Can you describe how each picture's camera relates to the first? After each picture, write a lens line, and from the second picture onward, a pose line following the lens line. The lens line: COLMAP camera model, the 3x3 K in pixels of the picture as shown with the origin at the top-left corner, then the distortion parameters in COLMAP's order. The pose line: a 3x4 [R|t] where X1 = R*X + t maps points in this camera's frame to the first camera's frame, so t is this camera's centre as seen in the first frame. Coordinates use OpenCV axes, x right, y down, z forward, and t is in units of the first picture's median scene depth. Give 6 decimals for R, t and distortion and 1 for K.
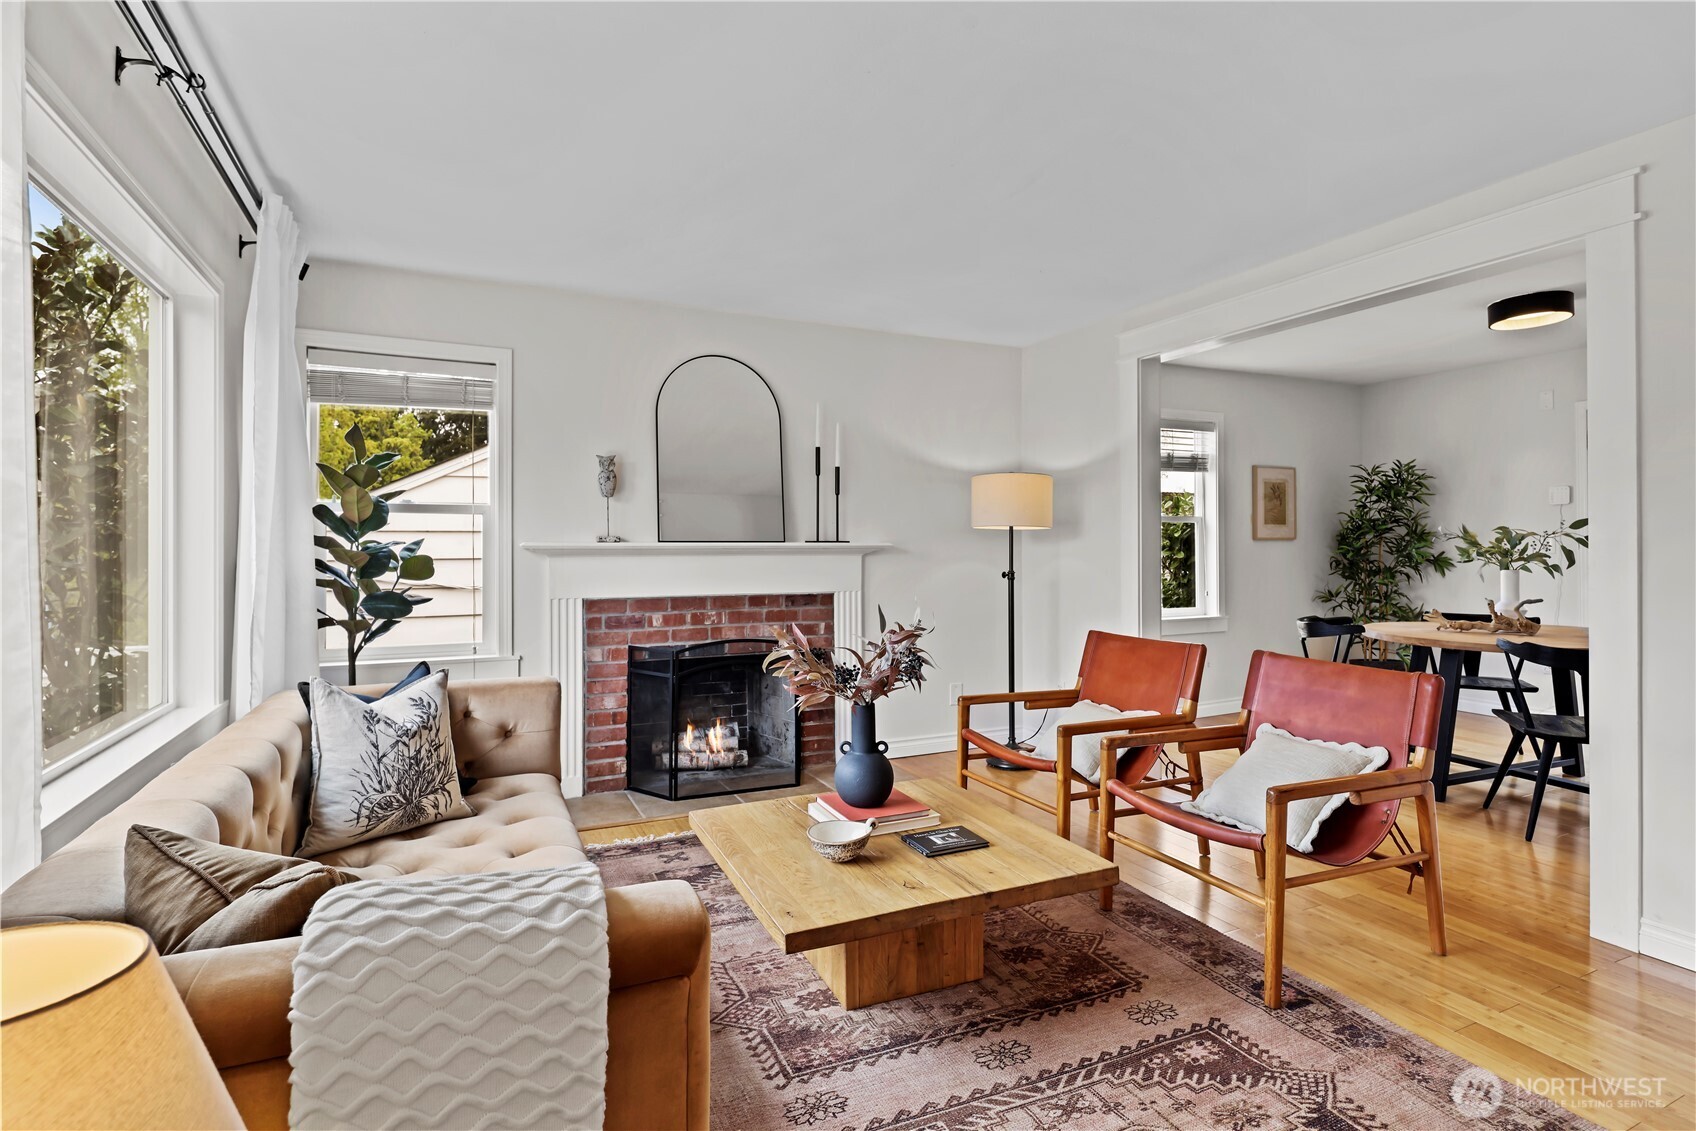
lens RADIAL K [[830.0, 0, 842.1], [0, 830.0, 541.1], [0, 0, 1]] dist [0.001884, -0.001258]
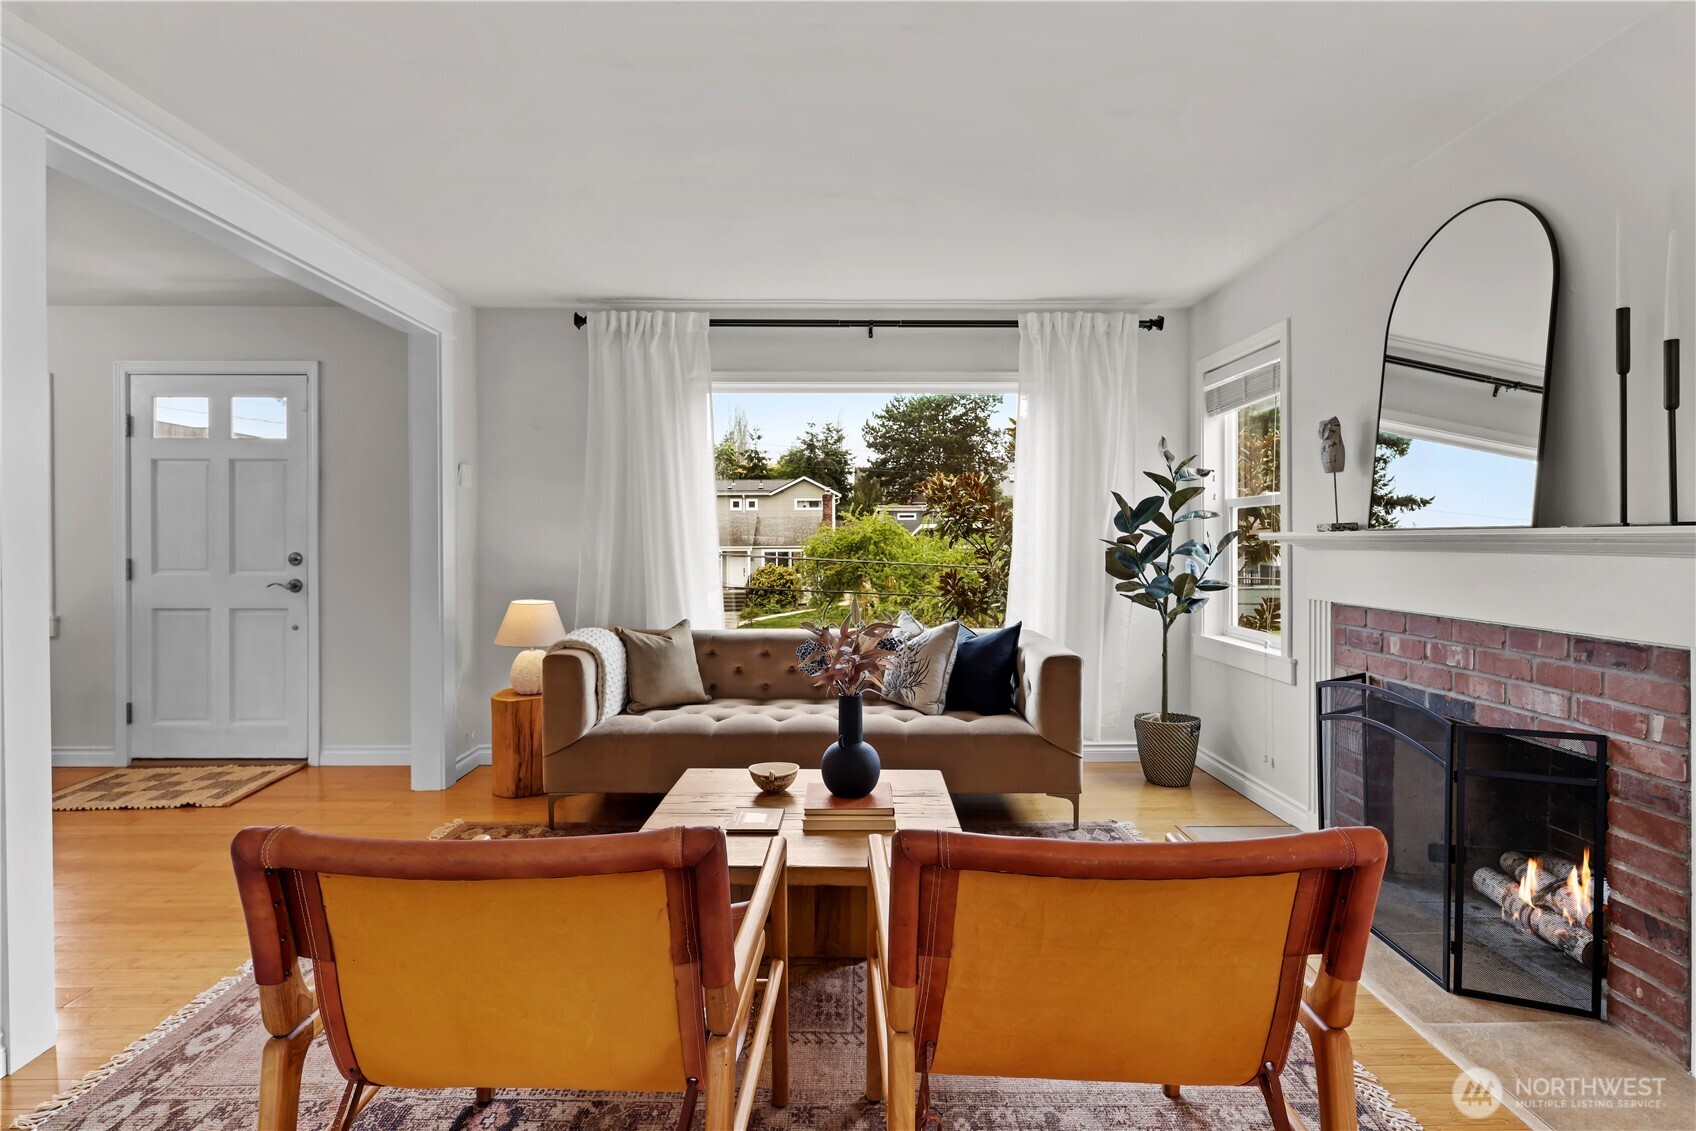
lens RADIAL K [[835.2, 0, 844.1], [0, 835.2, 543.9], [0, 0, 1]] dist [-0.000175, -0.001409]
pose [[-0.413166, 0.007516, -0.910625, 0.713826], [0.008748, 0.999953, 0.004284, 0.006886], [0.910614, -0.006196, -0.413212, 1.061977]]
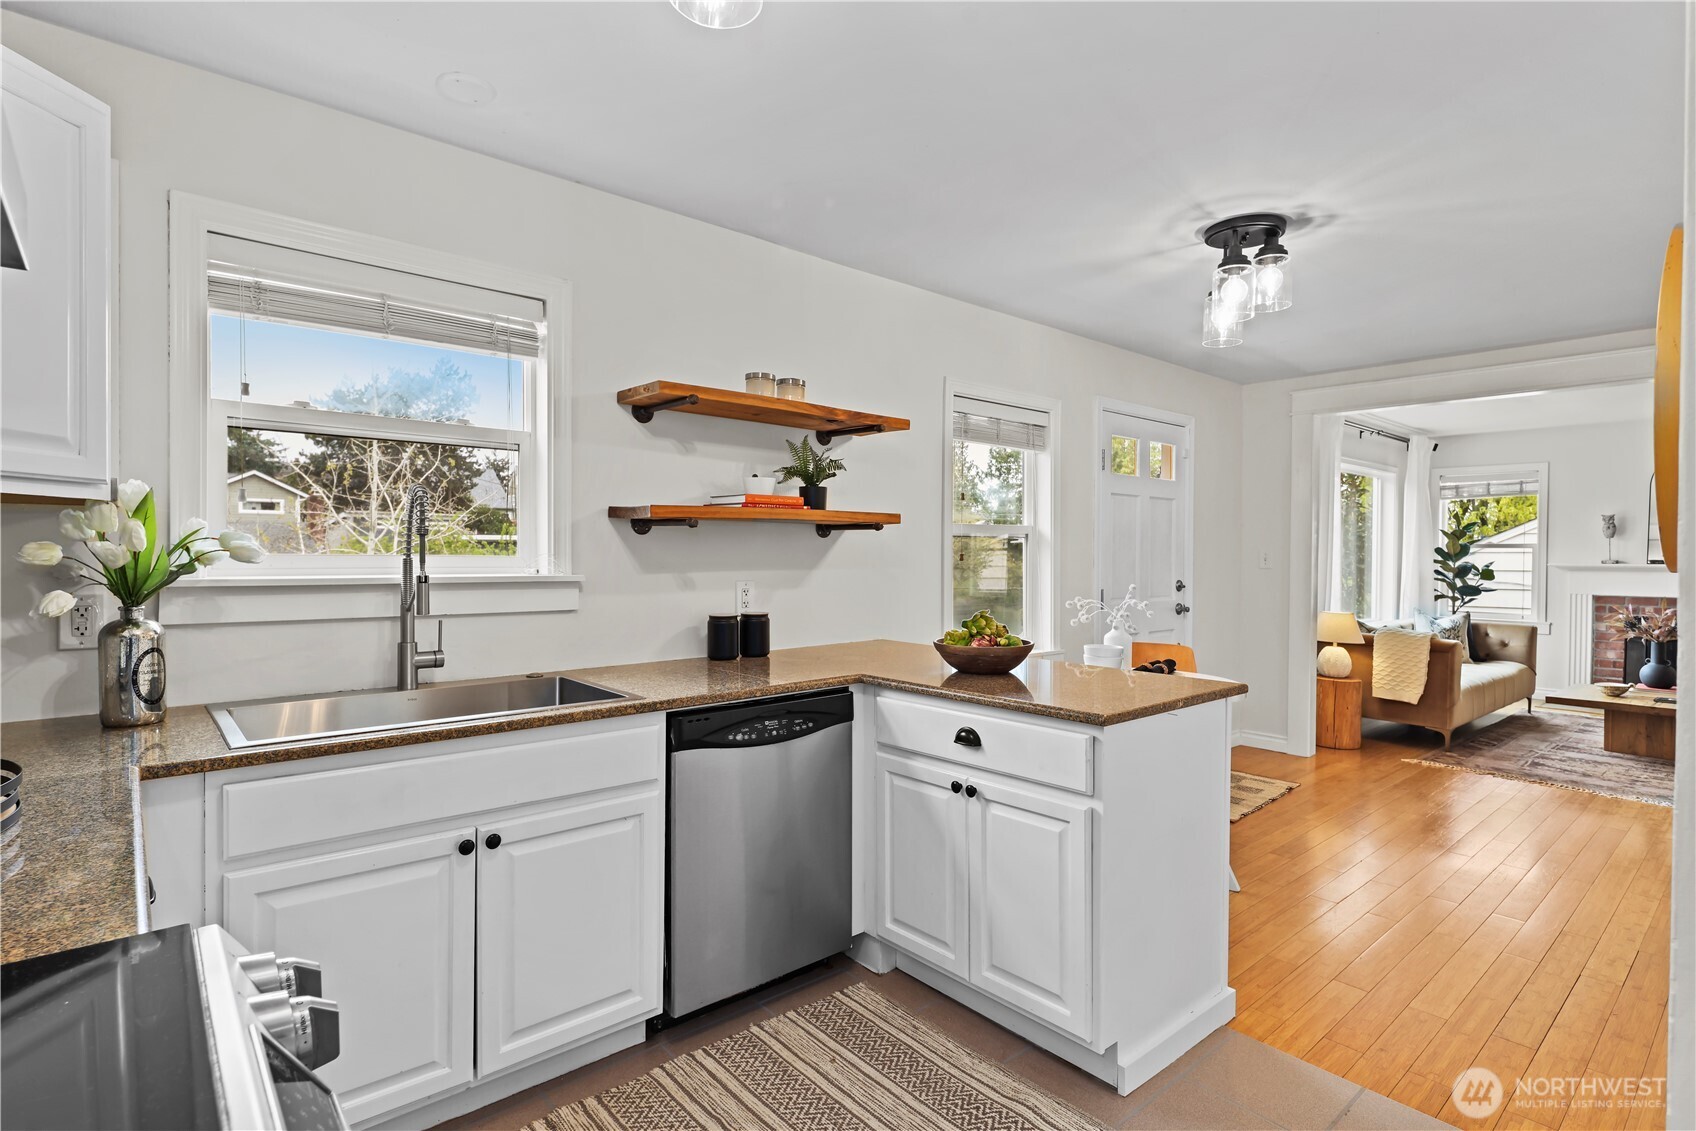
lens RADIAL K [[838.4, 0, 841.3], [0, 838.4, 564.8], [0, 0, 1]] dist [0.000420, -0.001111]
pose [[0.267582, 0.018106, -0.963365, 1.174421], [0.001495, 0.999814, 0.019206, -0.039232], [0.963534, -0.006579, 0.267505, -1.238083]]
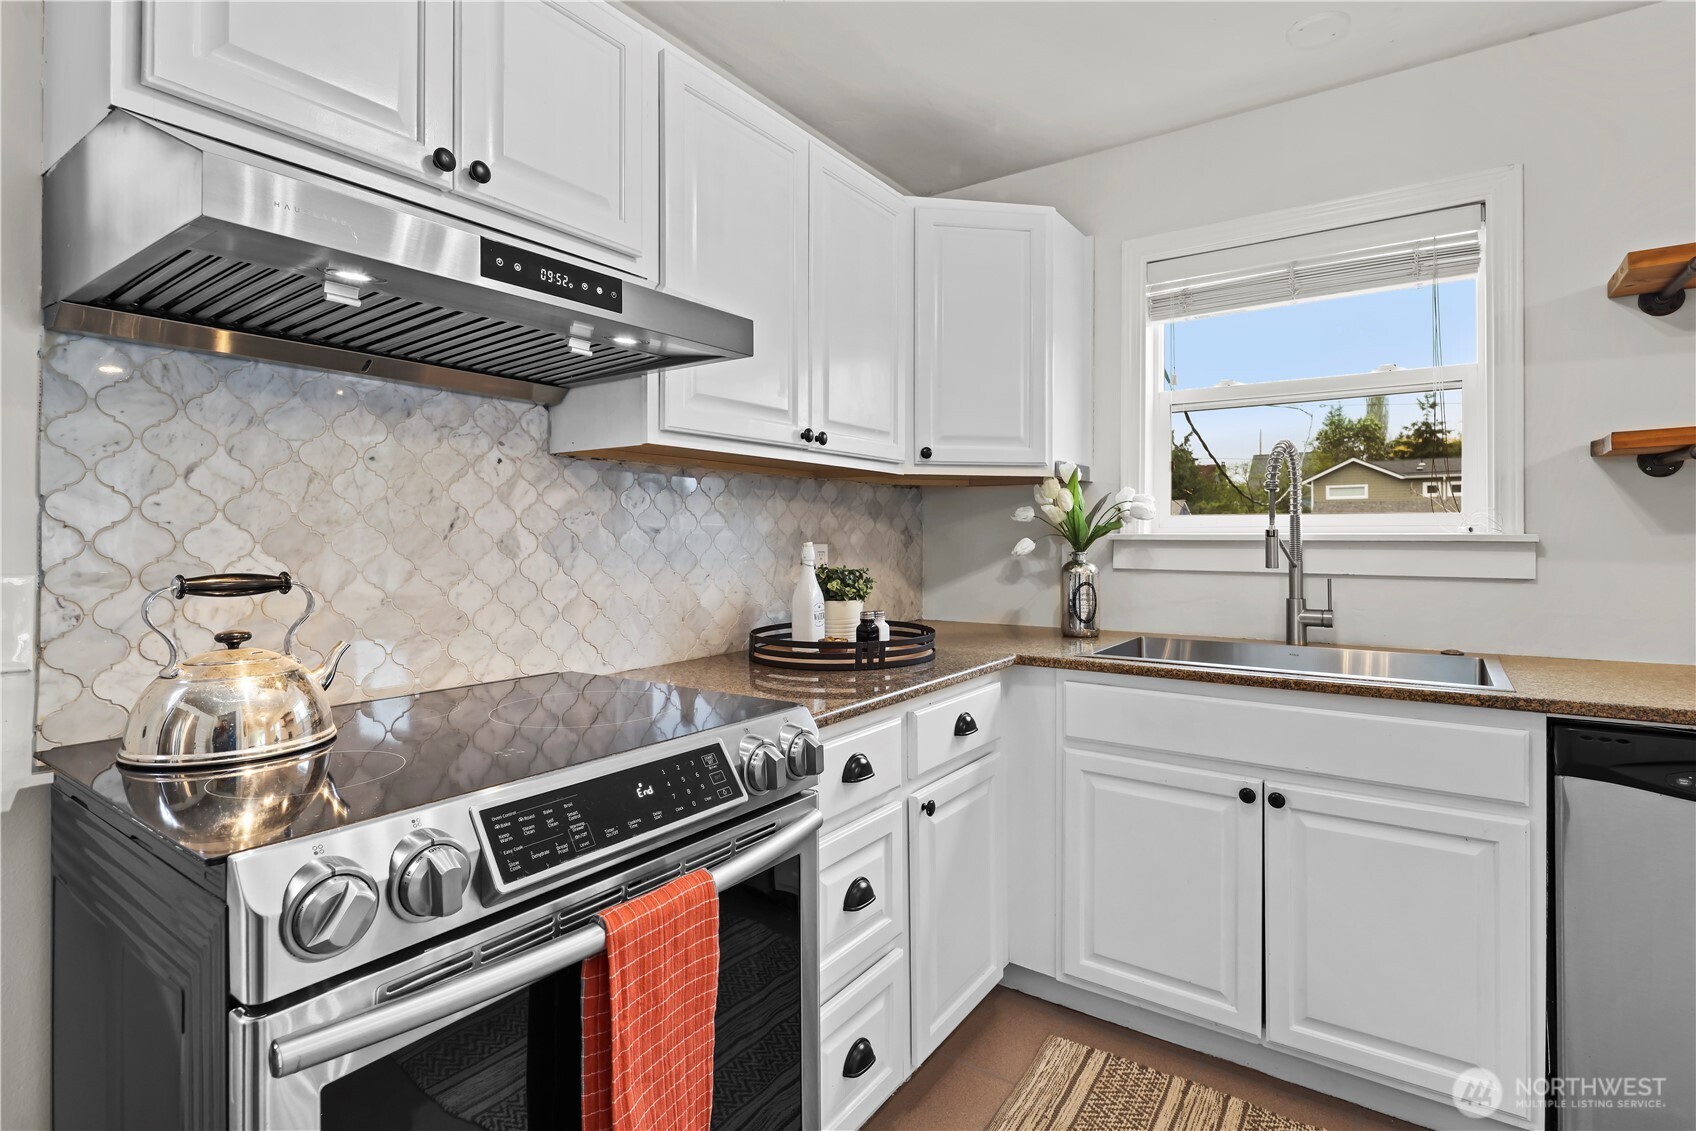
lens RADIAL K [[831.8, 0, 841.9], [0, 831.8, 524.6], [0, 0, 1]] dist [0.000739, -0.002129]
pose [[-0.870168, -0.001438, -0.492753, 1.090317], [0.008642, 0.999797, -0.018178, -0.016125], [0.492679, -0.020077, -0.869979, -0.993860]]
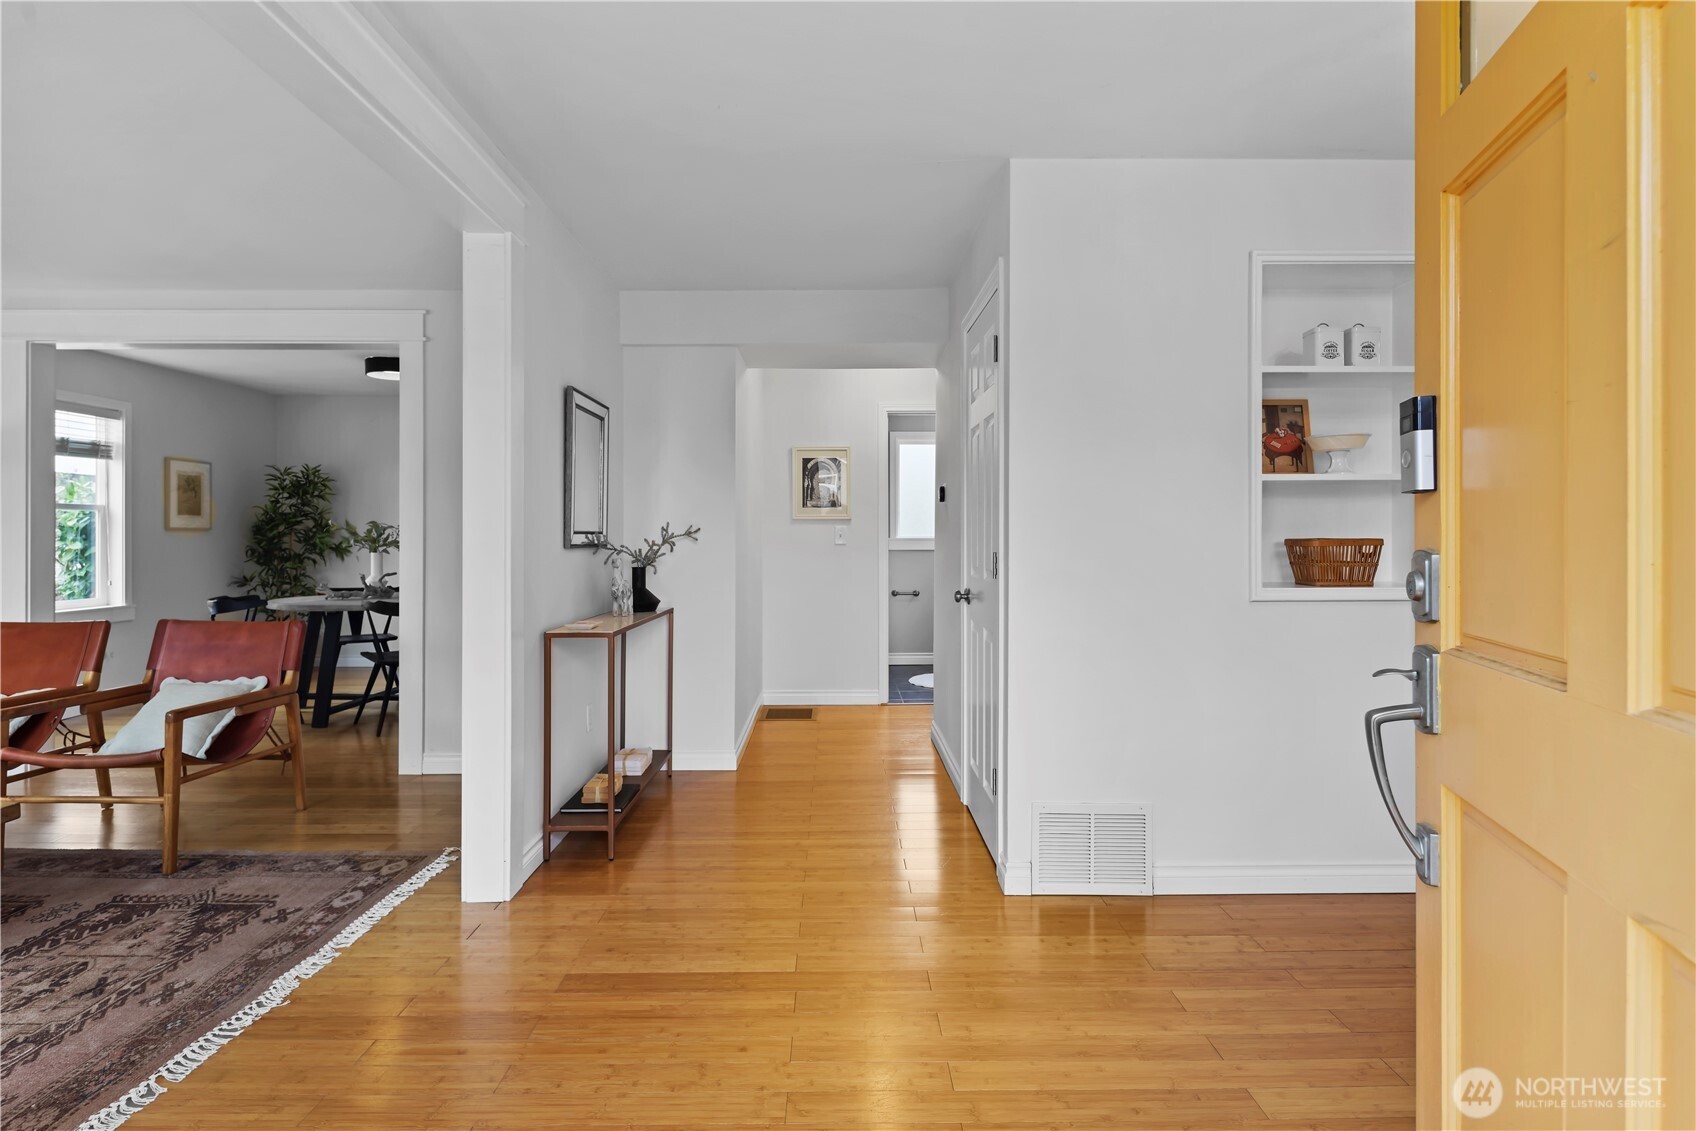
lens RADIAL K [[829.0, 0, 847.5], [0, 829.0, 534.8], [0, 0, 1]] dist [-0.001061, -0.002234]
pose [[0.414562, 0.005614, 0.910004, -0.158107], [-0.005917, 0.999976, -0.003473, 0.006370], [-0.910002, -0.003945, 0.414586, -0.351676]]
